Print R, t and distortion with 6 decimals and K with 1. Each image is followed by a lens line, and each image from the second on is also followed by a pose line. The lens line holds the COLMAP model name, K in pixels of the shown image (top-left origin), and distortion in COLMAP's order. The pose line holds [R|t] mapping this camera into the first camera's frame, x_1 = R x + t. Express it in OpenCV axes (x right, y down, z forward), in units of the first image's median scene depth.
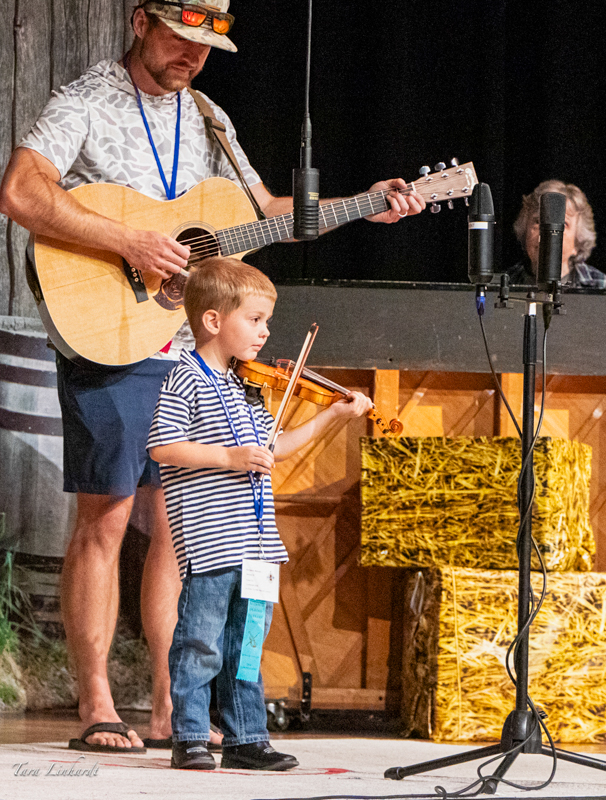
lens RADIAL K [[4120.0, 0, 303.0], [0, 4120.0, 400.0], [0, 0, 1]] dist [0.338330, -12.295666]
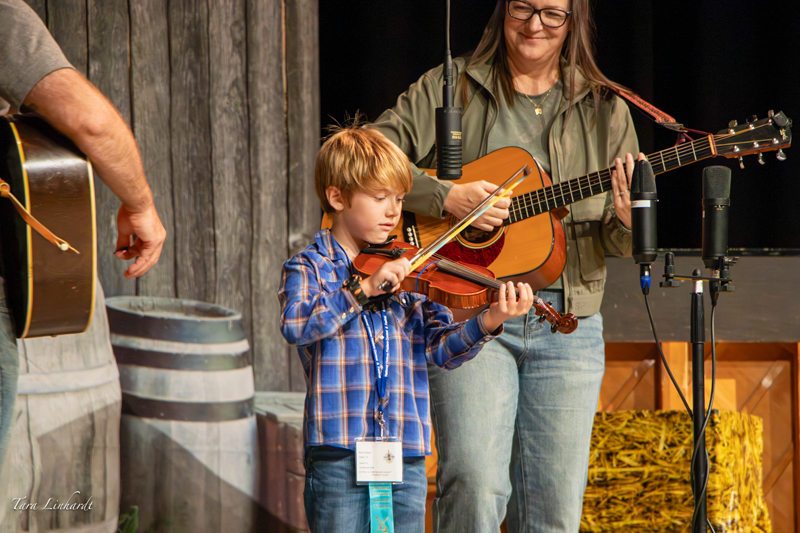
lens RADIAL K [[4772.9, 0, 400.0], [0, 4772.9, 266.5], [0, 0, 1]] dist [2.212789, 22.649078]
pose [[0.999430, -0.033762, -0.000770, -0.010680], [0.033743, 0.999278, -0.017441, -0.006844], [0.001358, 0.017405, 0.999848, -0.107768]]
